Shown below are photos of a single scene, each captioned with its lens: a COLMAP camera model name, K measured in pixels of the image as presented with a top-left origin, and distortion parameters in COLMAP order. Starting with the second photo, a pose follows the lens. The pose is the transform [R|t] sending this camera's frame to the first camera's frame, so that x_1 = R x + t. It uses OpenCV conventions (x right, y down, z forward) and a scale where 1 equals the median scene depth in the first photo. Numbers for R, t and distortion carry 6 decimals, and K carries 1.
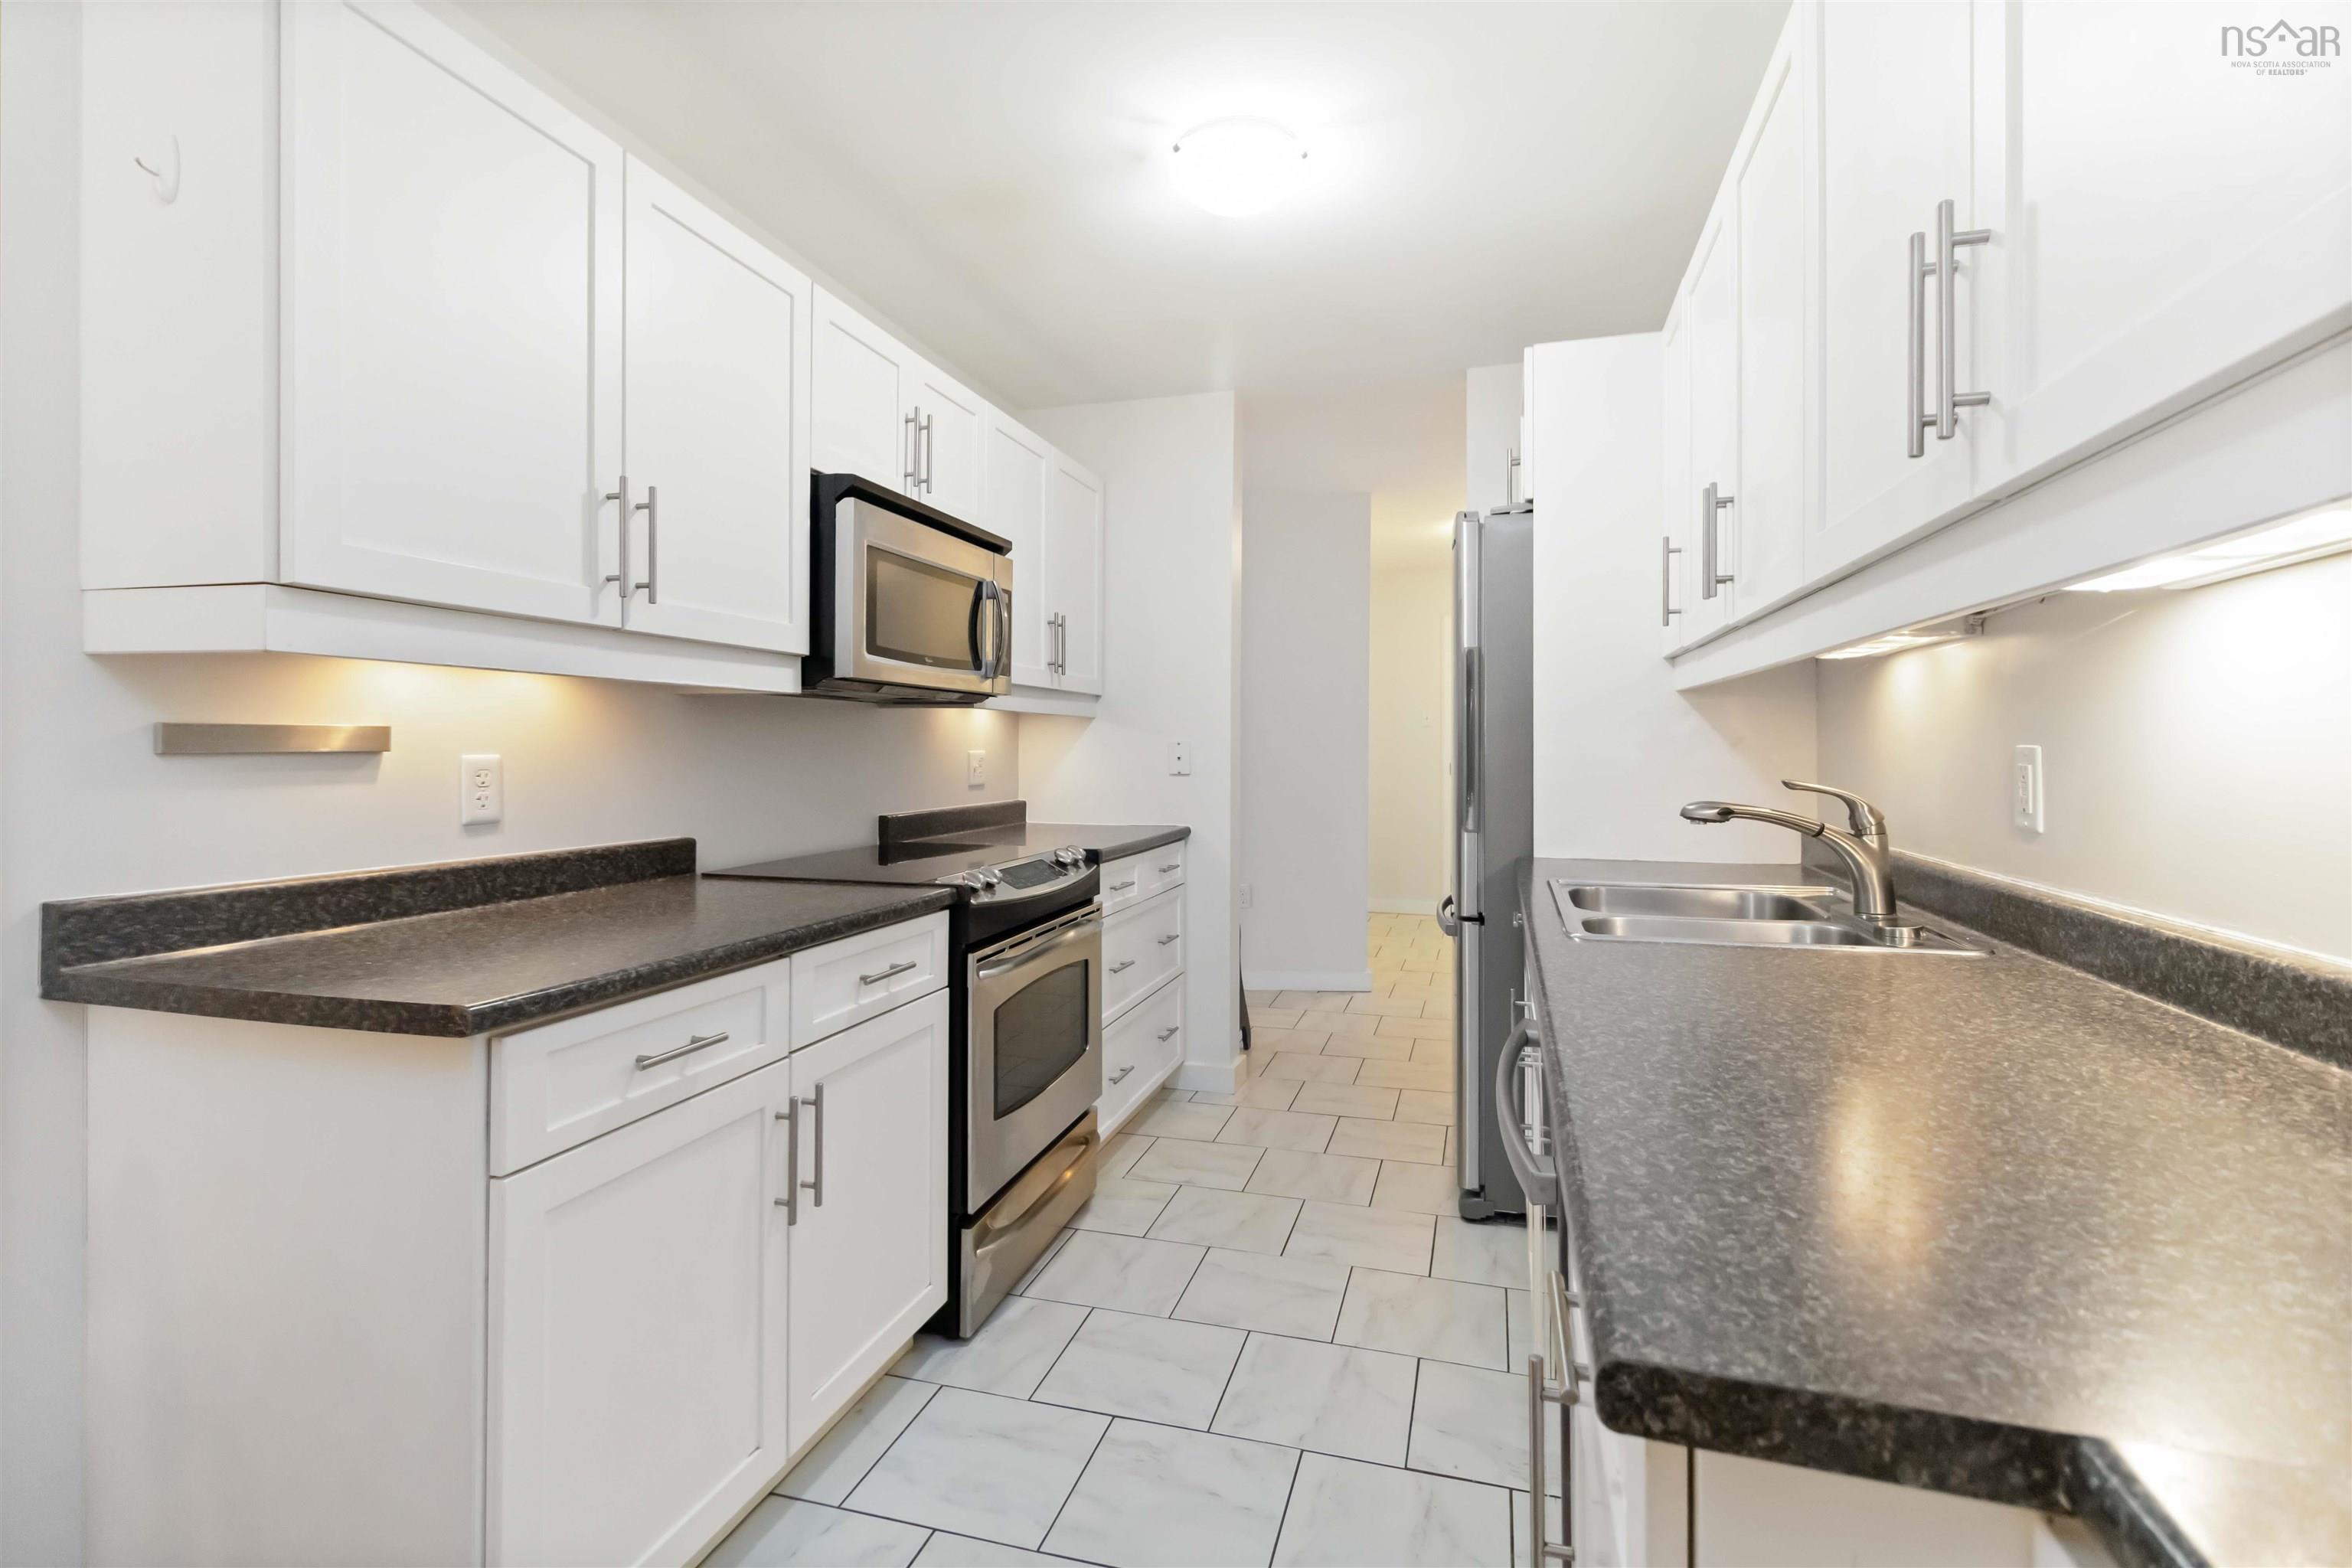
lens RADIAL K [[1109.7, 0, 1153.8], [0, 1109.7, 755.1], [0, 0, 1]] dist [0.011127, -0.003231]
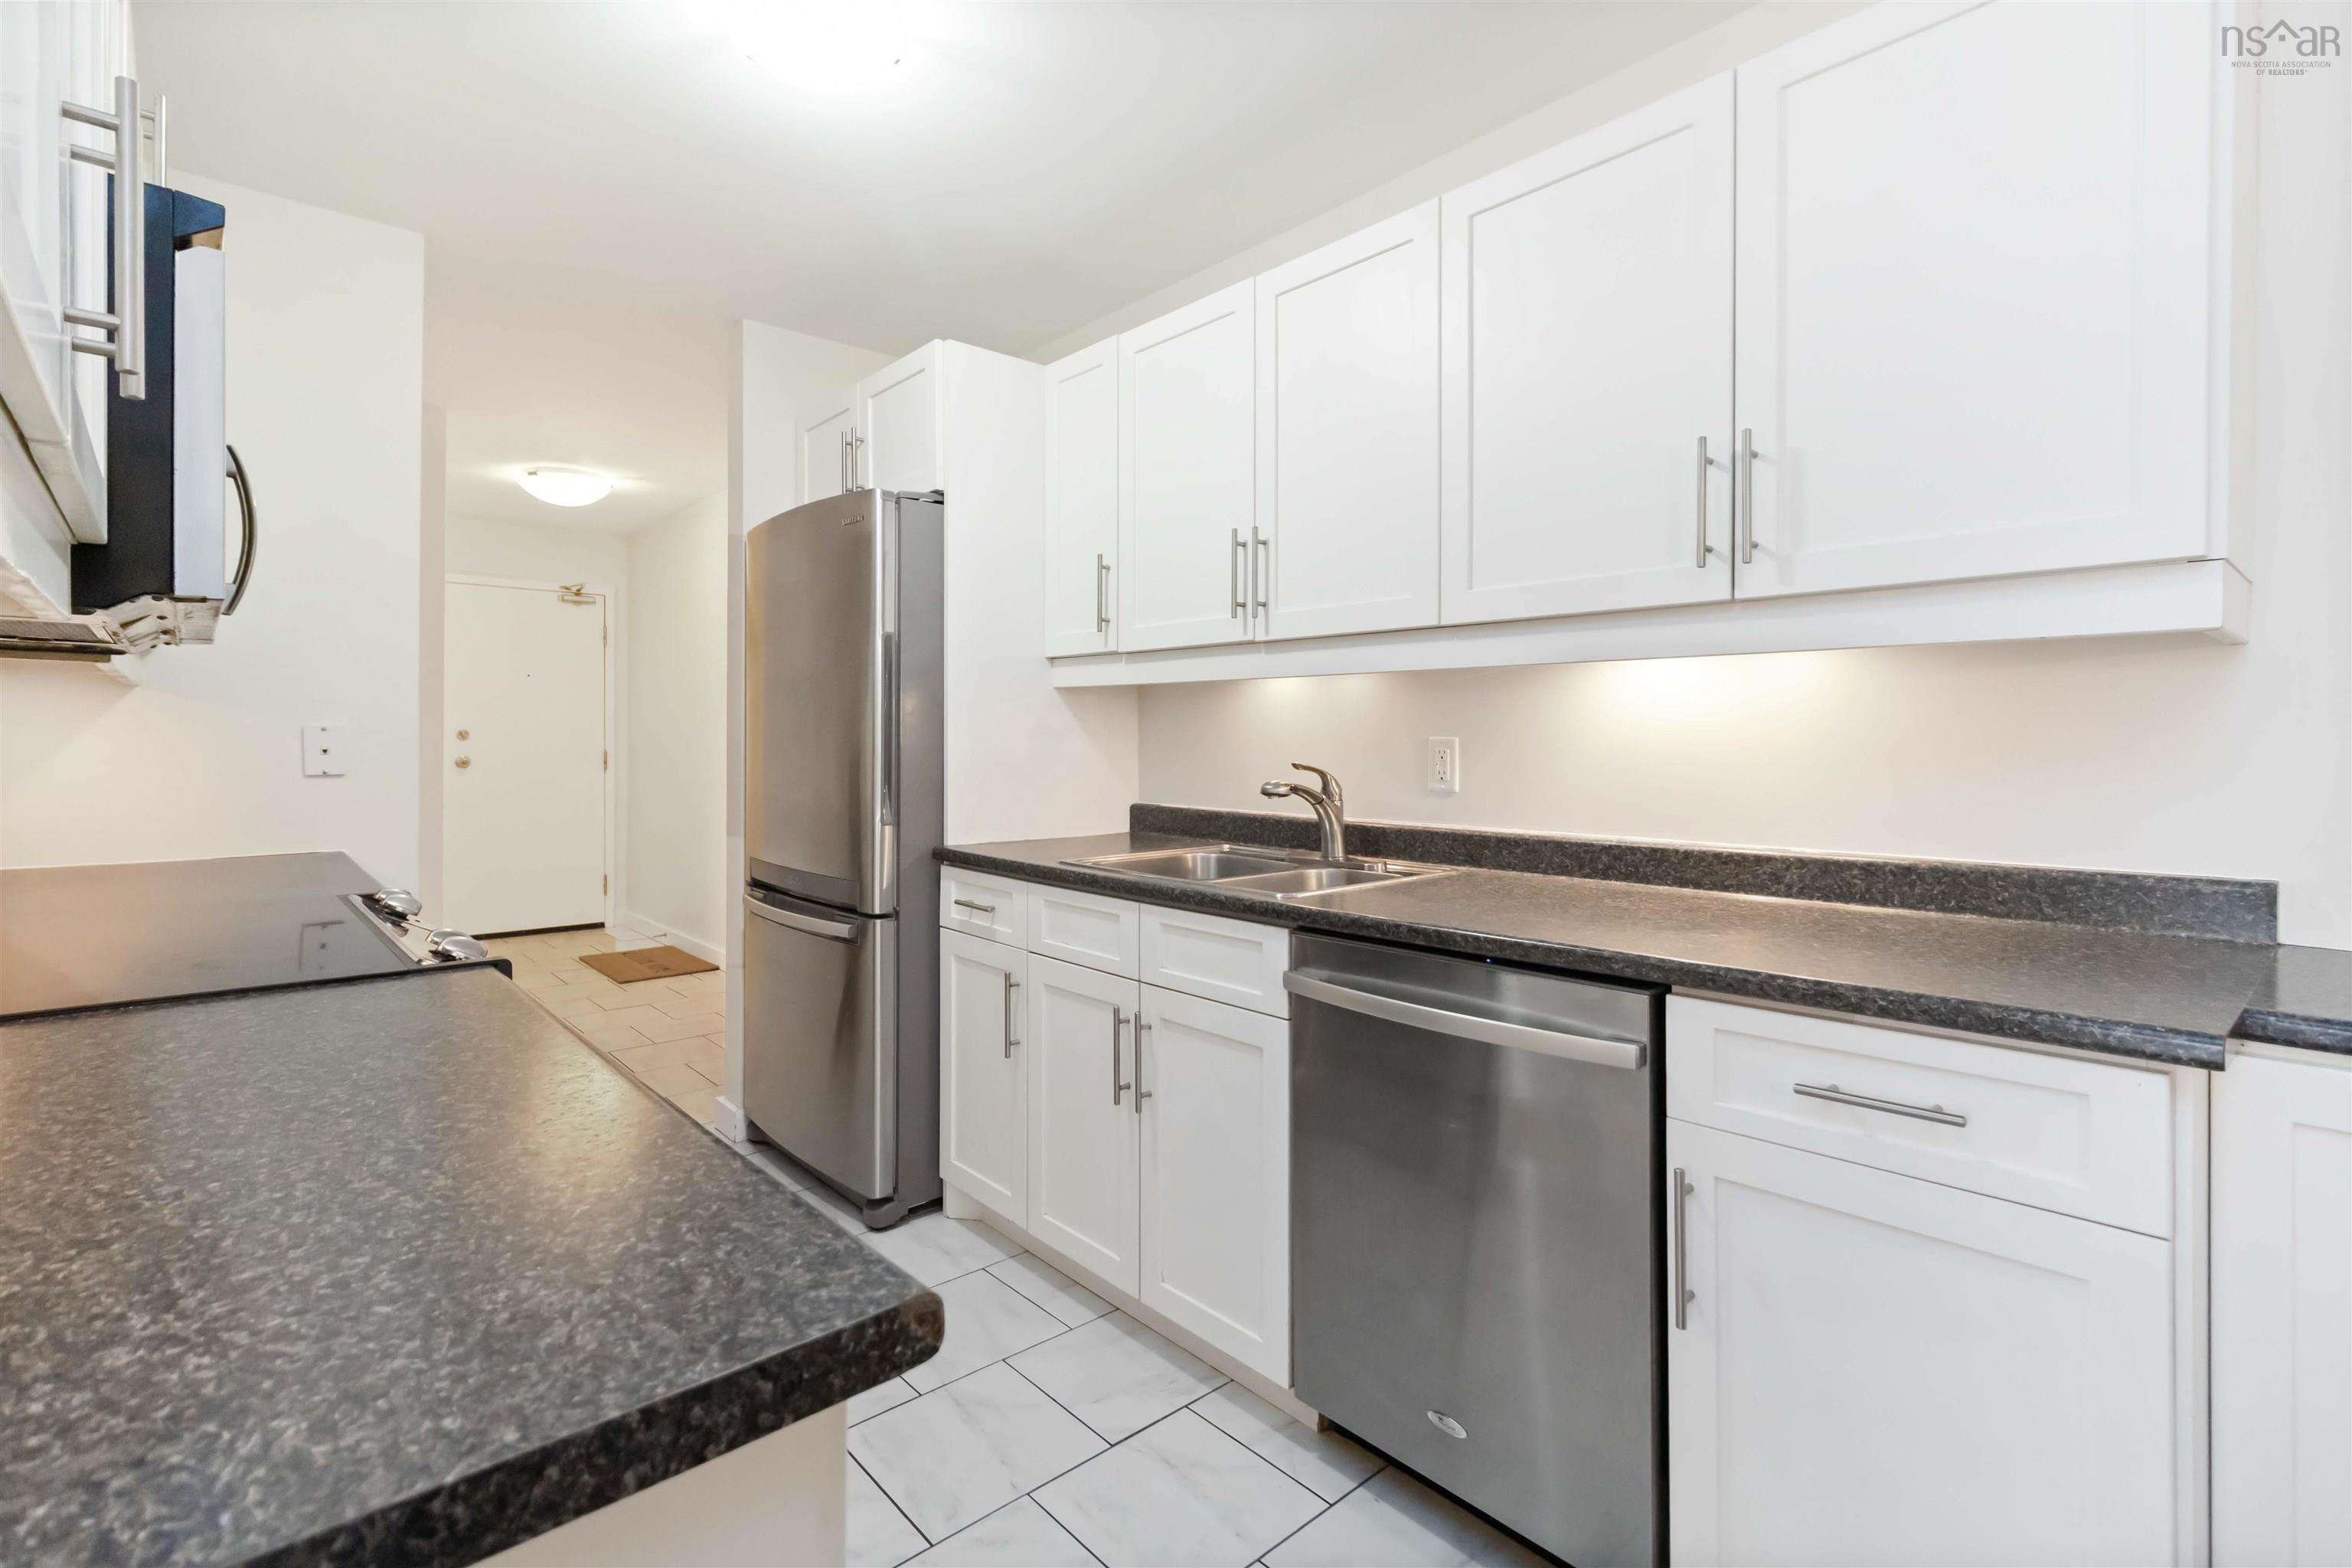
lens RADIAL K [[1109.7, 0, 1190.3], [0, 1109.7, 754.0], [0, 0, 1]] dist [0.011127, -0.003231]
pose [[0.505959, -0.011260, 0.862484, -0.509810], [0.003902, 0.999934, 0.010766, -0.002177], [-0.862548, -0.002082, 0.505970, 0.356430]]
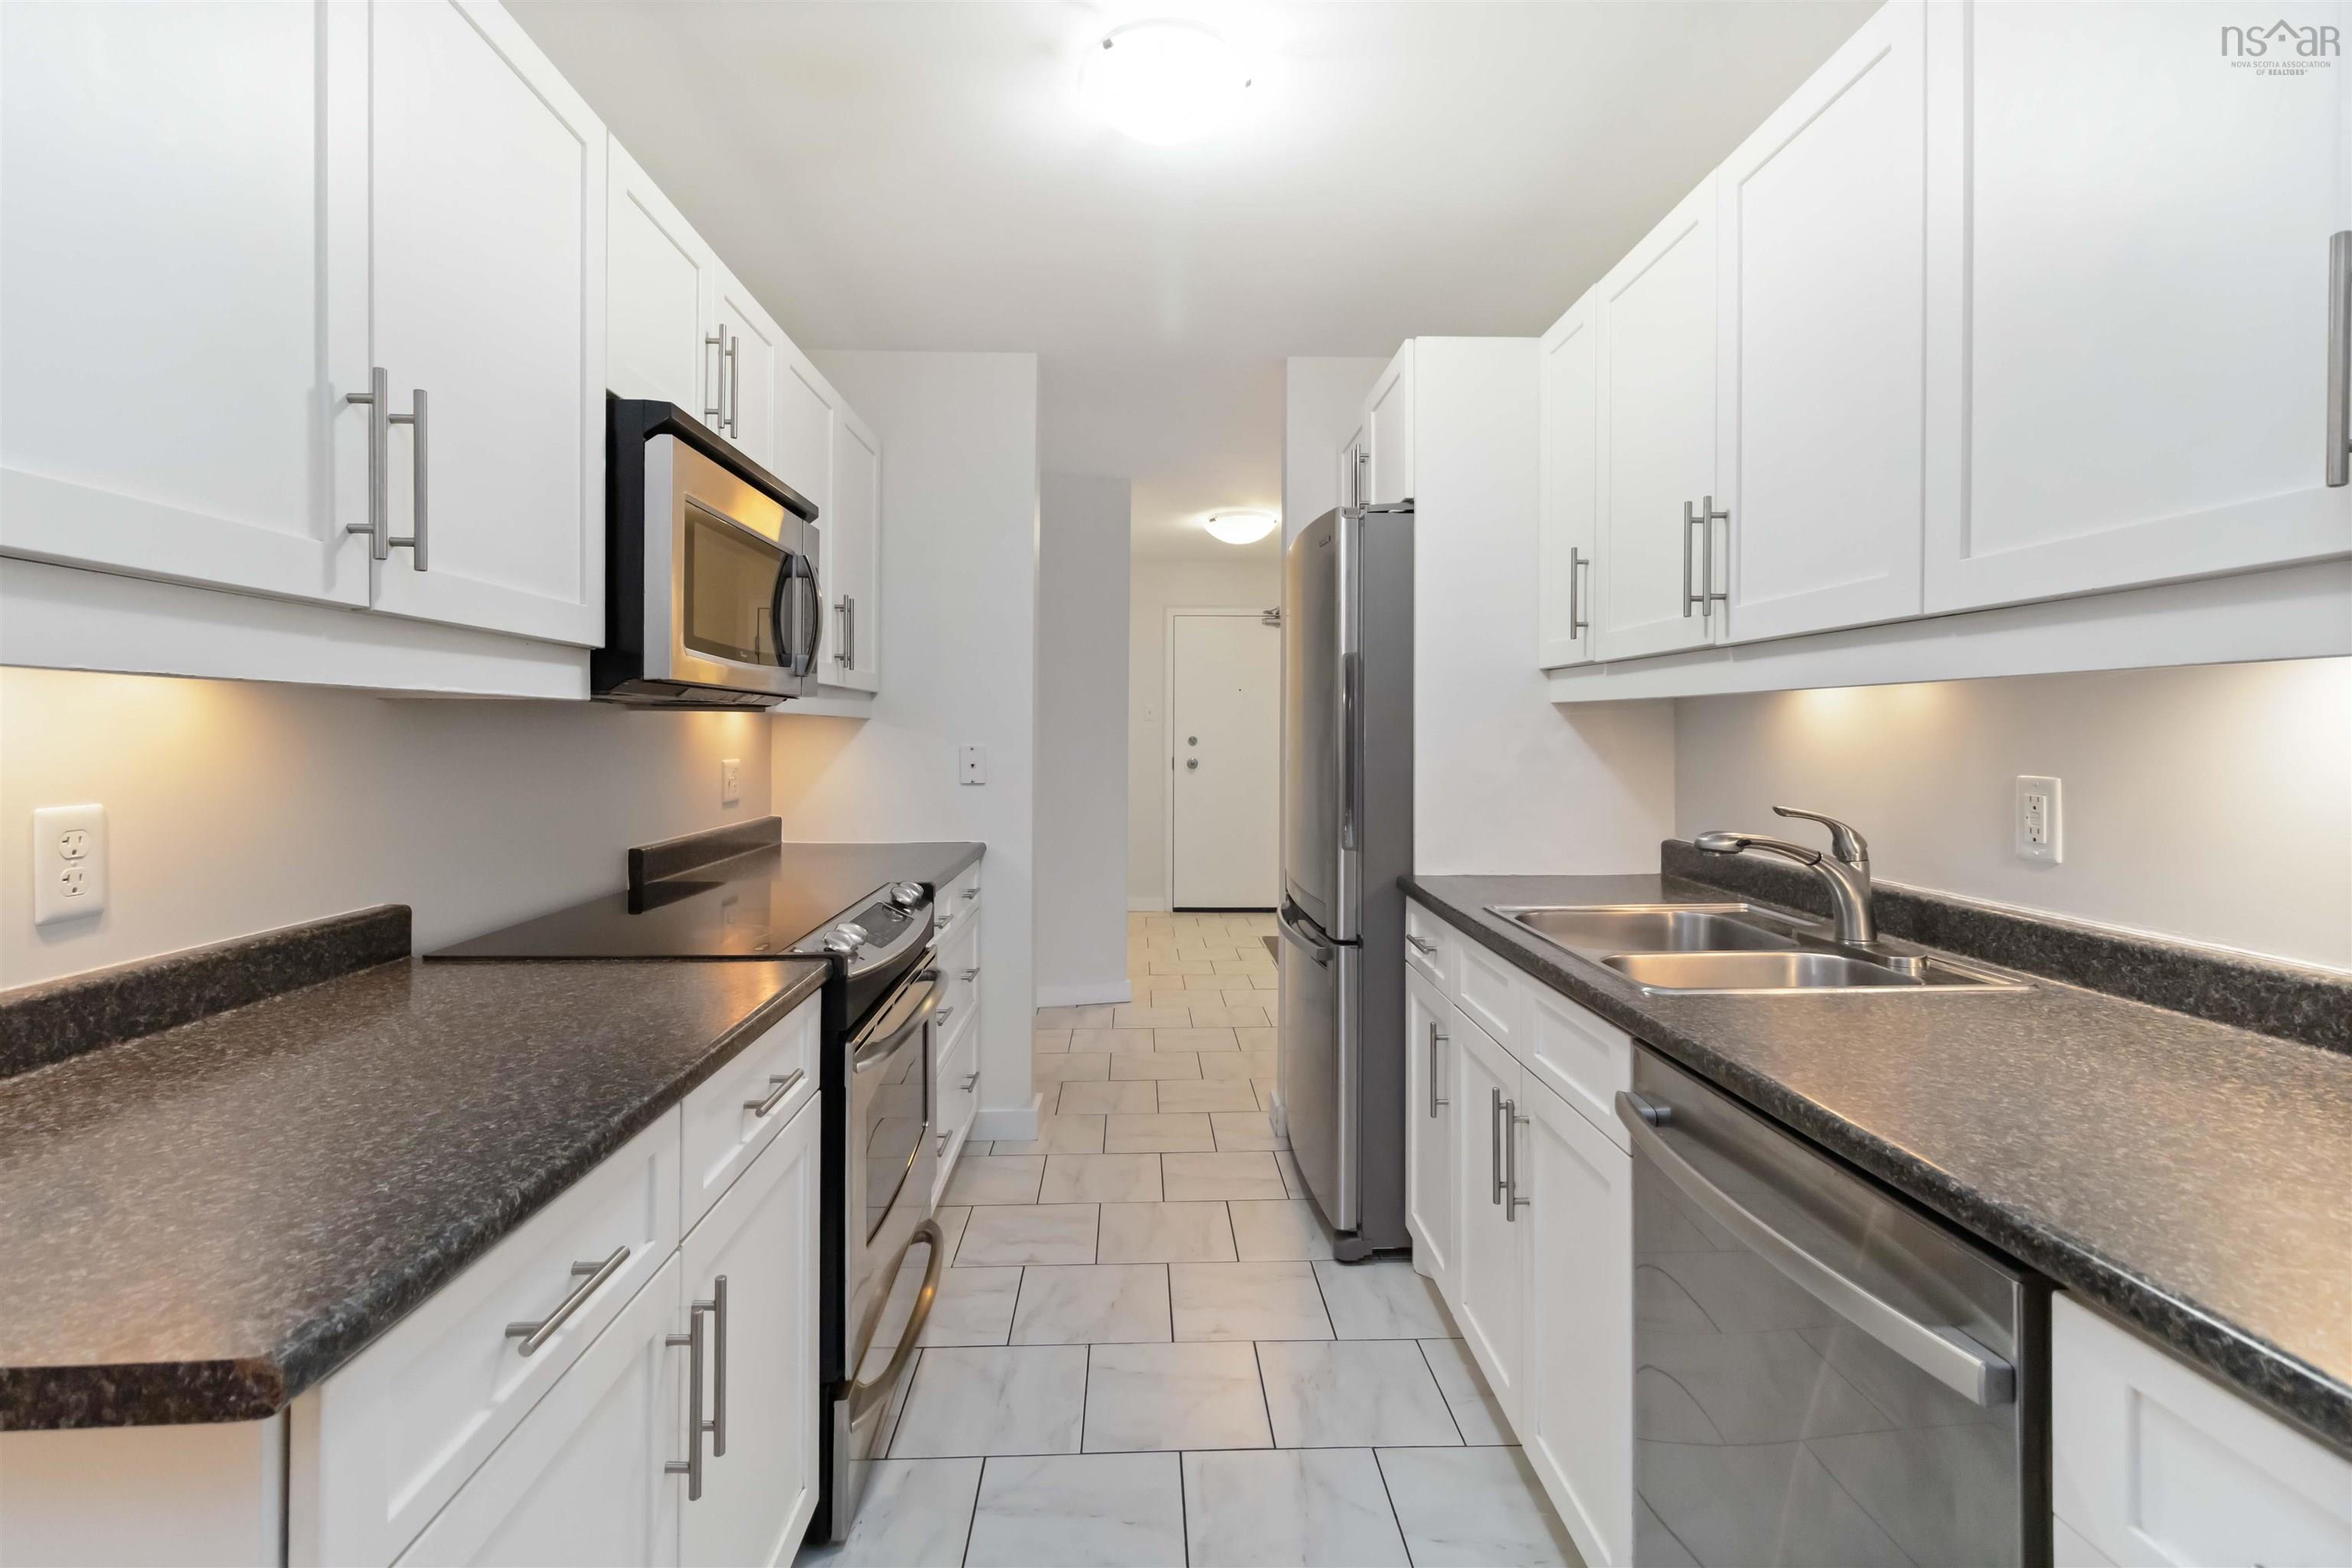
lens RADIAL K [[1109.7, 0, 1160.8], [0, 1109.7, 747.6], [0, 0, 1]] dist [0.011127, -0.003231]
pose [[0.946062, -0.004578, 0.323954, -0.209815], [0.002469, 0.999973, 0.006920, -0.030376], [-0.323977, -0.005747, 0.946048, 0.203642]]
